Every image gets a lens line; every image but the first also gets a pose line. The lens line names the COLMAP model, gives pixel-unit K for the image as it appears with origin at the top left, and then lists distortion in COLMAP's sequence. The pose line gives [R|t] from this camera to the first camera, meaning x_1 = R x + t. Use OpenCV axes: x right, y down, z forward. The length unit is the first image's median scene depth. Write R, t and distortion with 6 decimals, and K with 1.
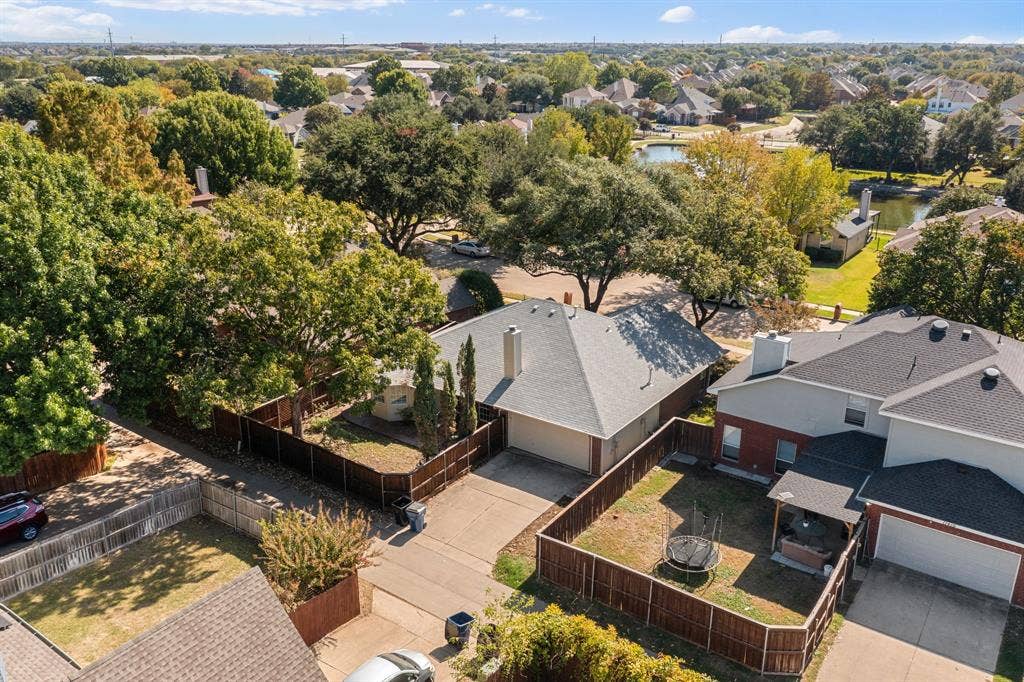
lens RADIAL K [[839.0, 0, 513.4], [0, 839.0, 339.6], [0, 0, 1]] dist [-0.003479, 0.001849]
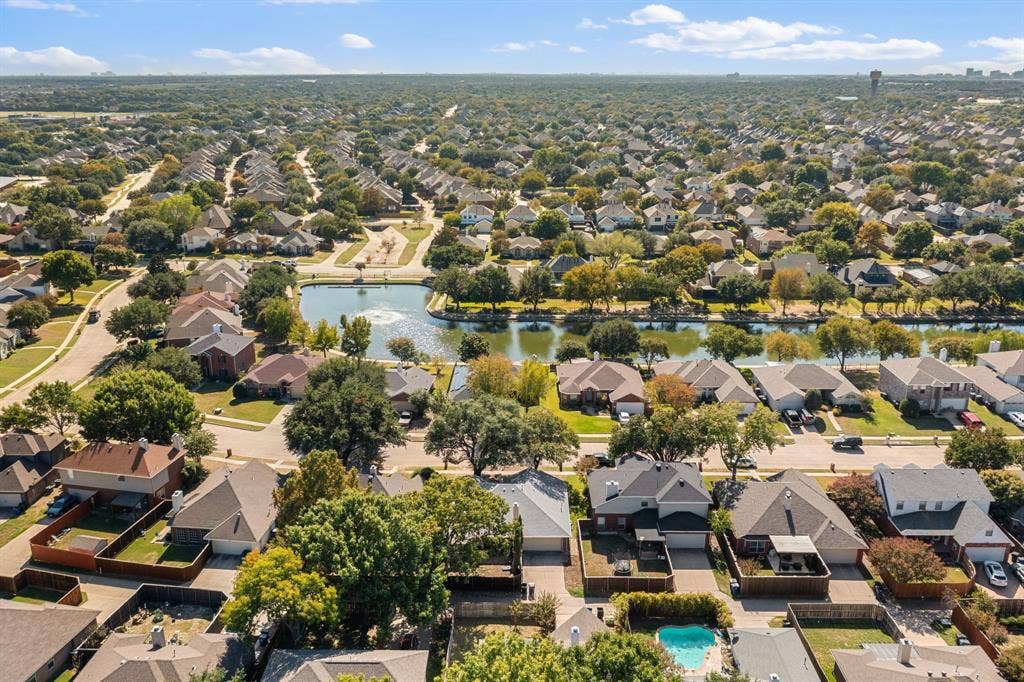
lens RADIAL K [[839.0, 0, 511.0], [0, 839.0, 342.1], [0, 0, 1]] dist [-0.003479, 0.001849]
pose [[0.815026, -0.185236, 0.549017, -1.364893], [0.196396, 0.979748, 0.039011, -0.615858], [-0.545125, 0.076030, 0.834900, -1.146644]]
